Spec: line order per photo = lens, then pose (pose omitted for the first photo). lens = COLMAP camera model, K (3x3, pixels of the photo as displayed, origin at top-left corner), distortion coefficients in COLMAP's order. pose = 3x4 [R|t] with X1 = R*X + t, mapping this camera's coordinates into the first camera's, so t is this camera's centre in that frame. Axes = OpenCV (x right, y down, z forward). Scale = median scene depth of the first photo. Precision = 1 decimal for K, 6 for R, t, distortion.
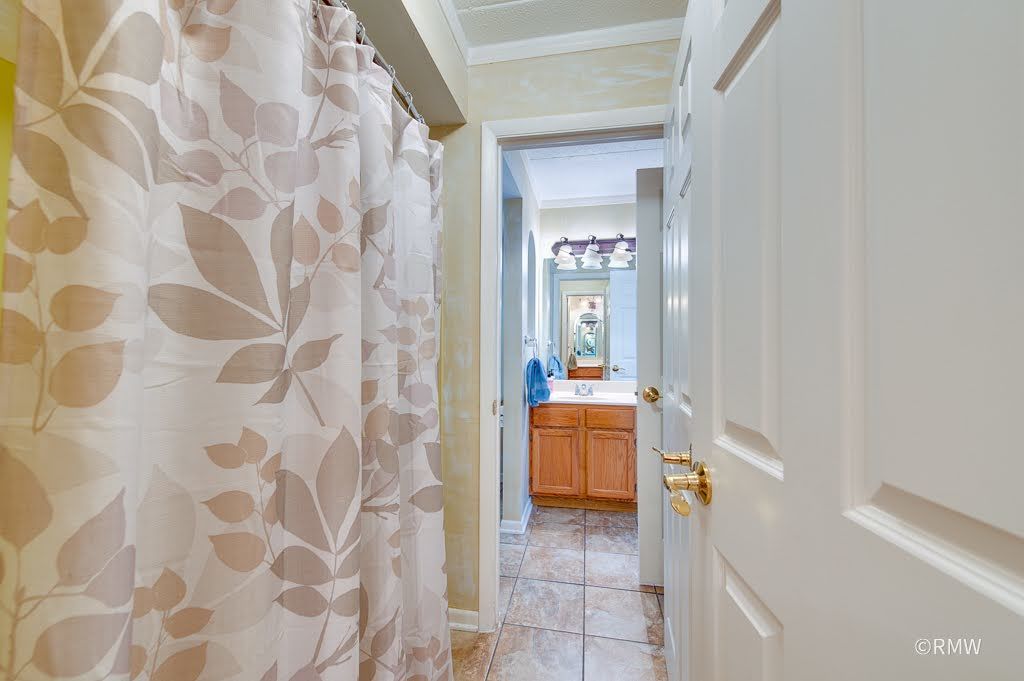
lens RADIAL K [[405.3, 0, 514.3], [0, 405.3, 341.8], [0, 0, 1]] dist [0.014990, -0.002114]
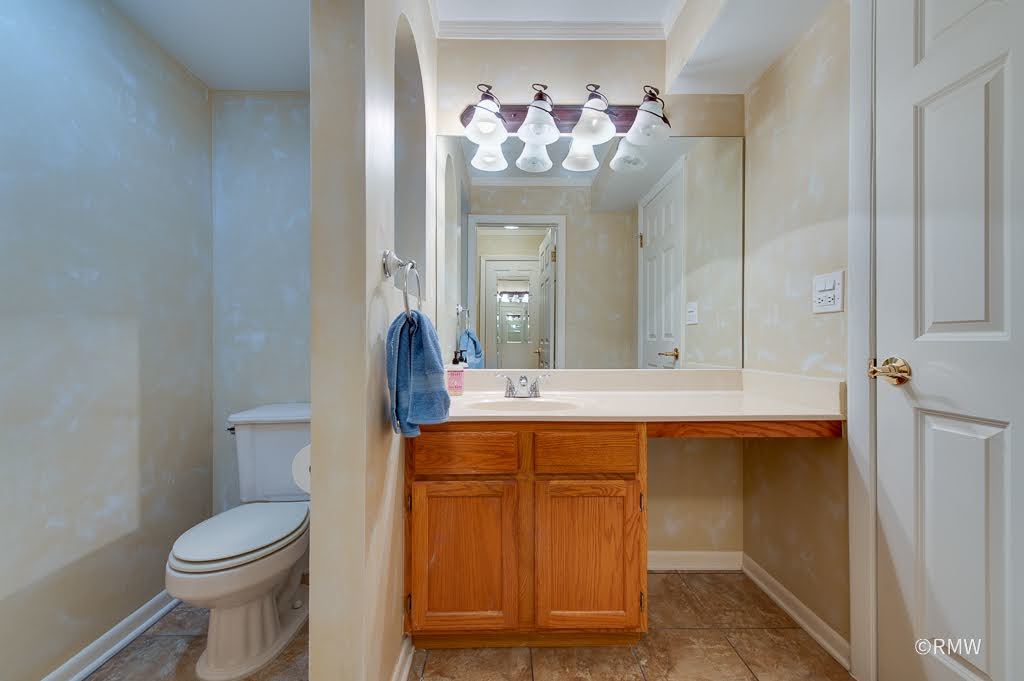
lens RADIAL K [[405.3, 0, 514.4], [0, 405.3, 340.6], [0, 0, 1]] dist [0.014990, -0.002114]
pose [[0.980059, -0.002289, 0.198694, 0.066324], [-0.000674, 0.999890, 0.014846, 0.058120], [-0.198706, -0.014684, 0.979949, 0.563276]]
